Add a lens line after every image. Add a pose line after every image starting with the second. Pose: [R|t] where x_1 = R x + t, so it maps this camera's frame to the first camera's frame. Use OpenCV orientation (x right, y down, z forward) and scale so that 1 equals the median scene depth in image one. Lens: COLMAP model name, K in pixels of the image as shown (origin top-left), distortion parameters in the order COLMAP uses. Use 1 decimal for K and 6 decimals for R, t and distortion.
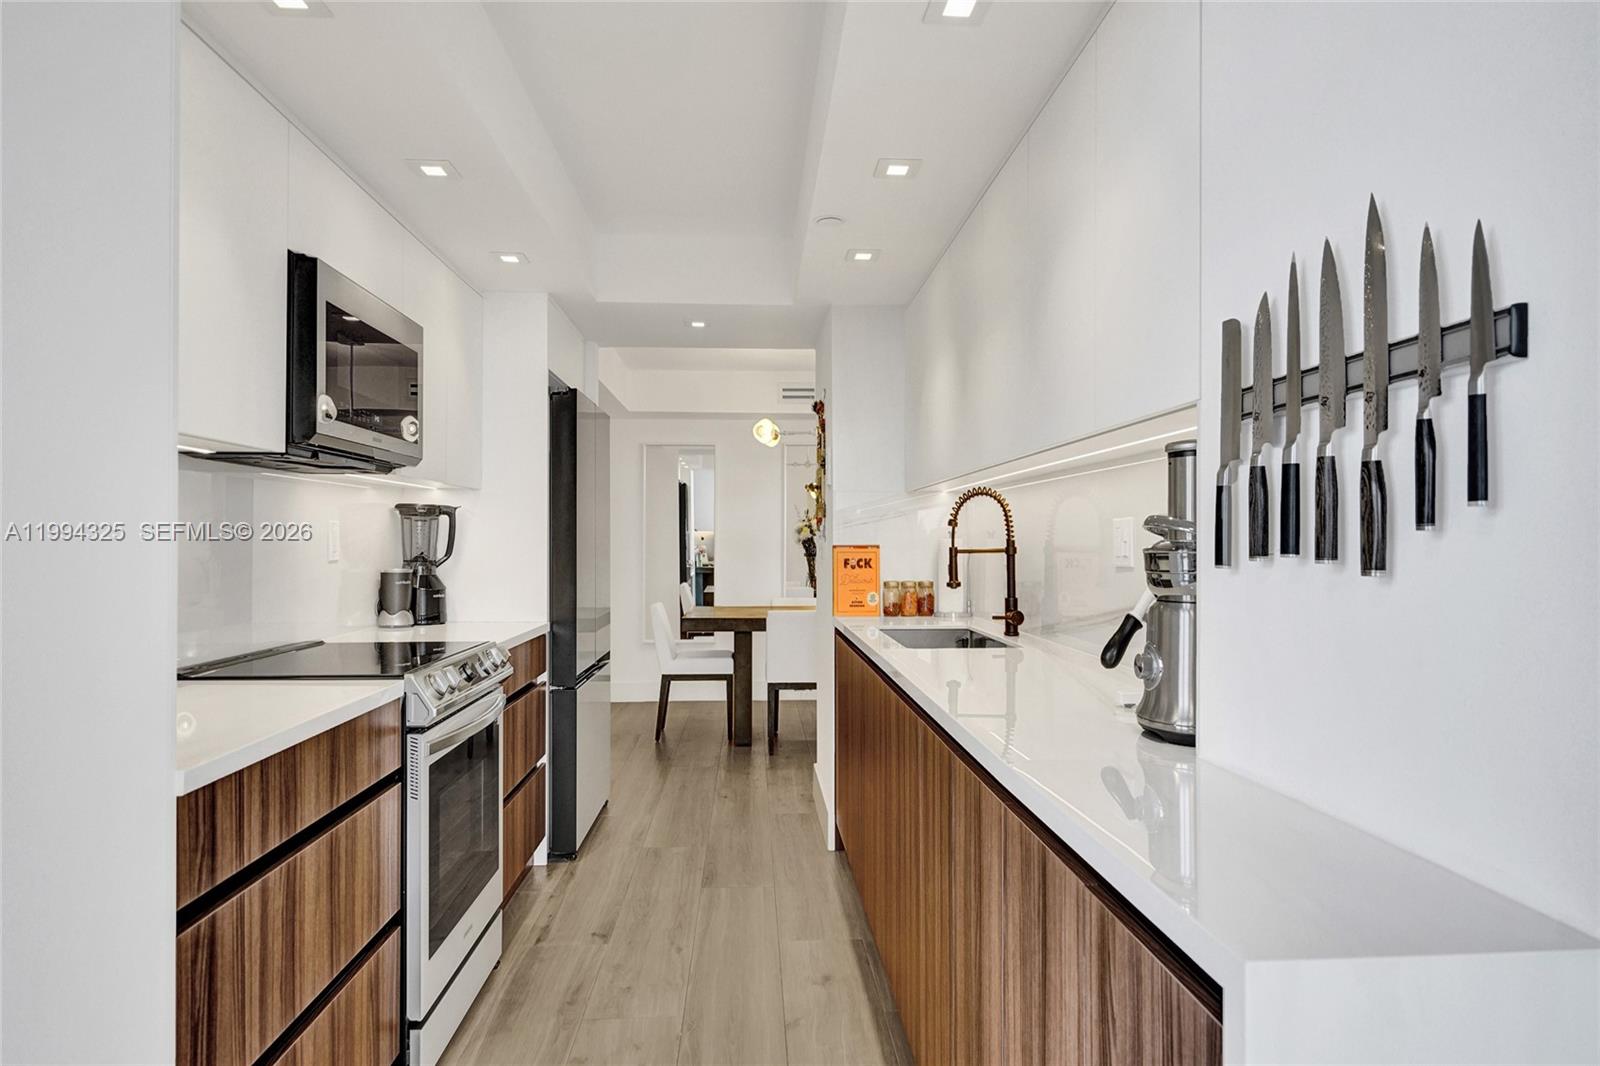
lens RADIAL K [[881.7, 0, 800.0], [0, 881.7, 533.0], [0, 0, 1]] dist [0.000334, 0.000019]
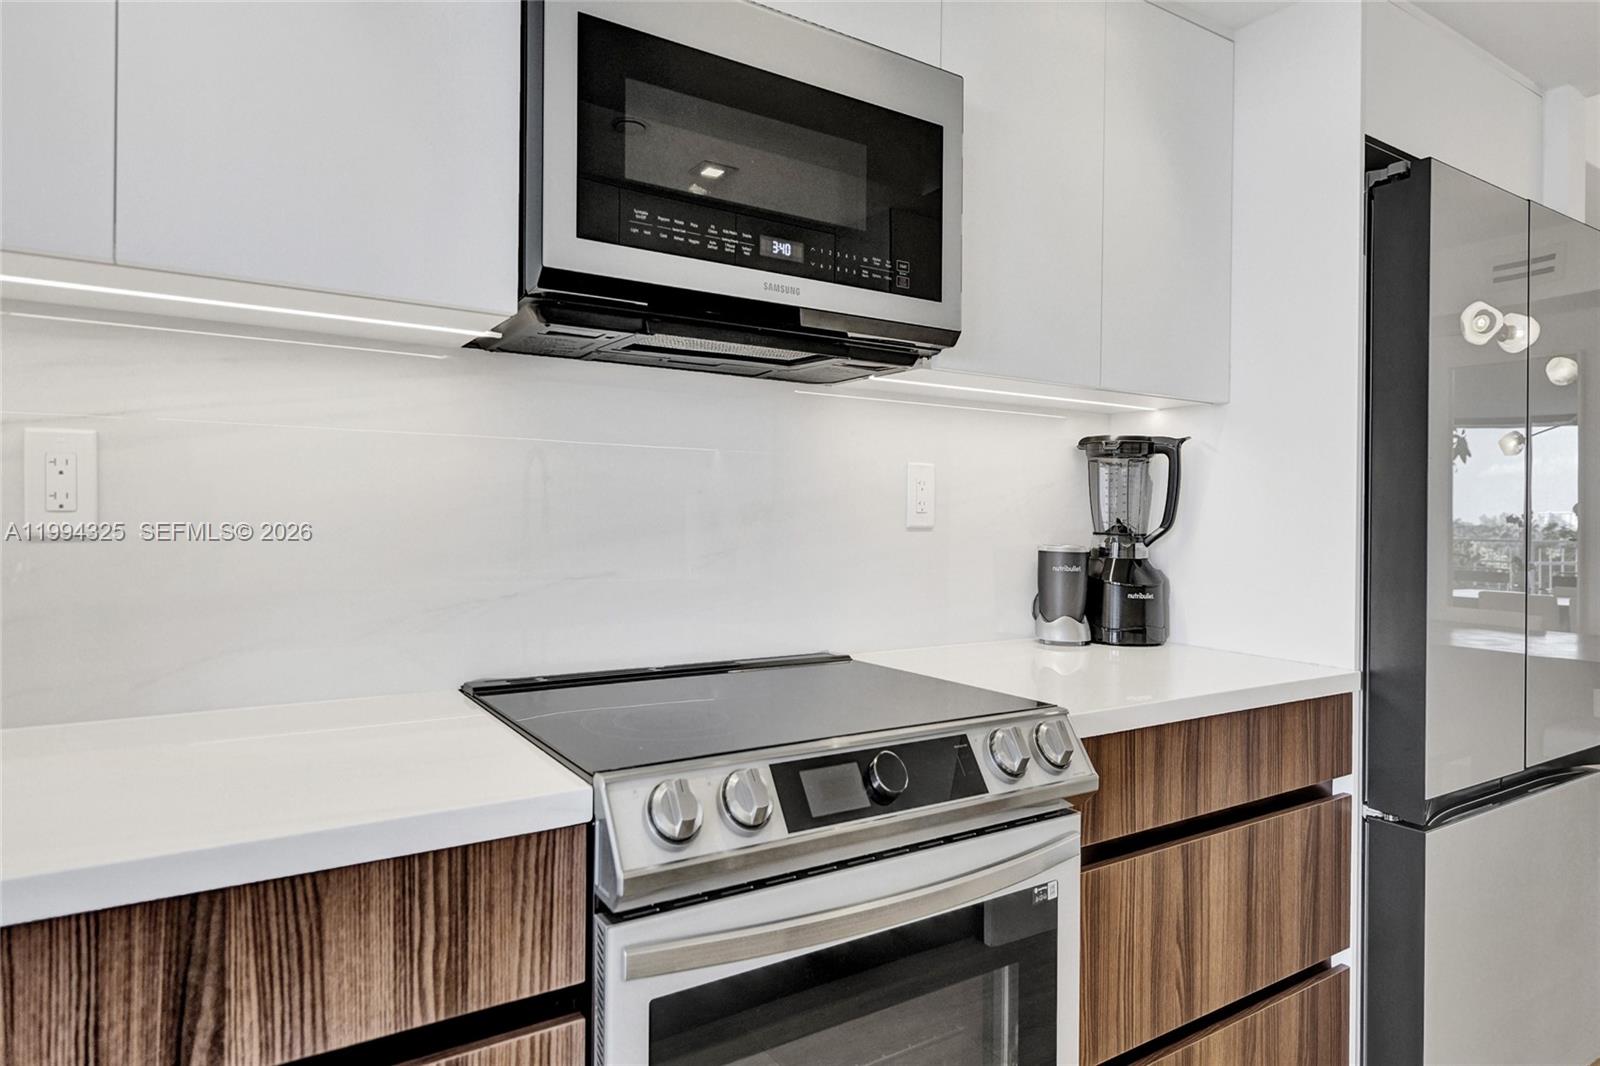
lens RADIAL K [[900.0, 0, 800.0], [0, 900.0, 533.0], [0, 0, 1]] dist [0.003815, 0.000860]
pose [[0.476362, 0.018339, -0.879058, -0.006323], [-0.001547, 0.999798, 0.020020, 0.019341], [0.879248, -0.008177, 0.476294, 0.530969]]
